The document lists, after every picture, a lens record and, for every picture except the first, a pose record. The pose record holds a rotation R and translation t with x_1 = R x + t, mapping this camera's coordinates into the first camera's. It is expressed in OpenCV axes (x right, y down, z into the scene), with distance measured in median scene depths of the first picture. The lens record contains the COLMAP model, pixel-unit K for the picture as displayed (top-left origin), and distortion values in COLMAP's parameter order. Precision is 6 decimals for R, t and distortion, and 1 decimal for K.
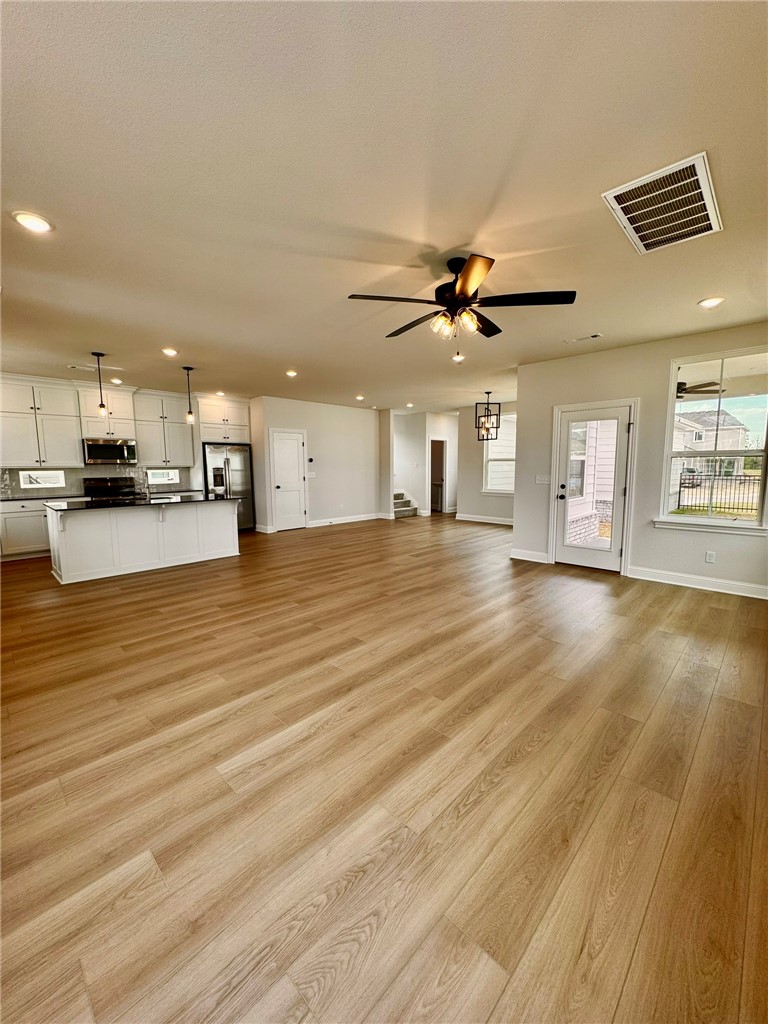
lens RADIAL K [[407.7, 0, 380.7], [0, 407.7, 513.6], [0, 0, 1]] dist [-0.002069, -0.001071]
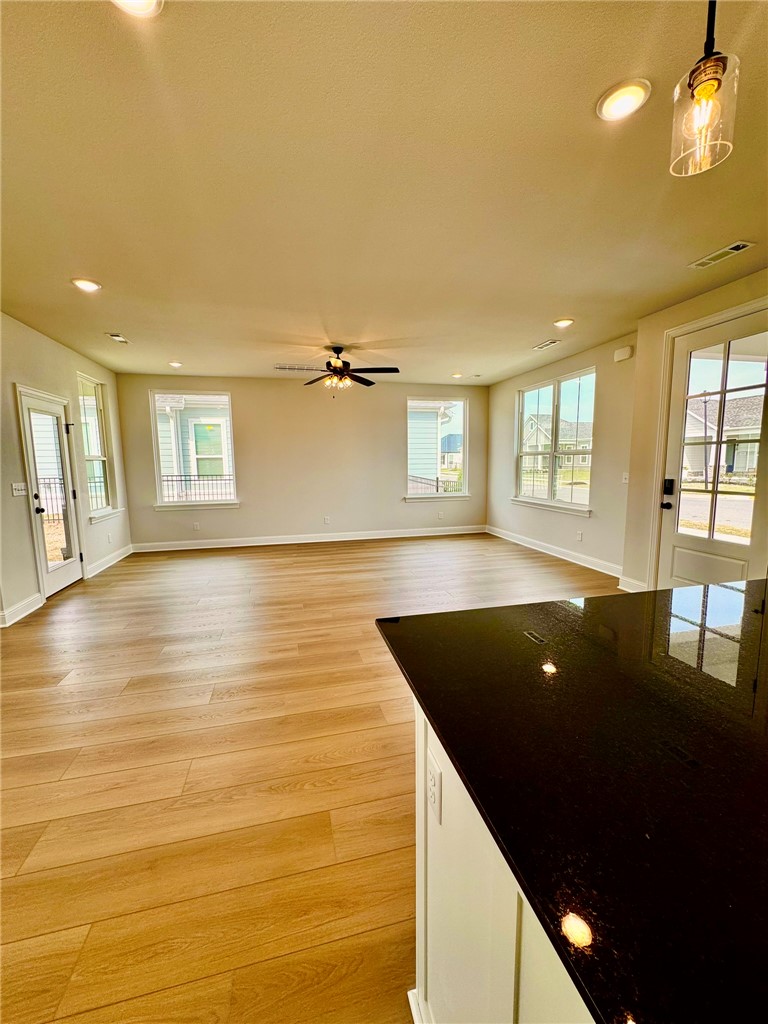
lens RADIAL K [[407.7, 0, 385.4], [0, 407.7, 509.6], [0, 0, 1]] dist [-0.002069, -0.001071]
pose [[-0.853427, -0.043634, 0.519382, -0.740809], [0.081655, 0.972992, 0.215915, -0.232355], [-0.514776, 0.226678, -0.826815, 1.975761]]
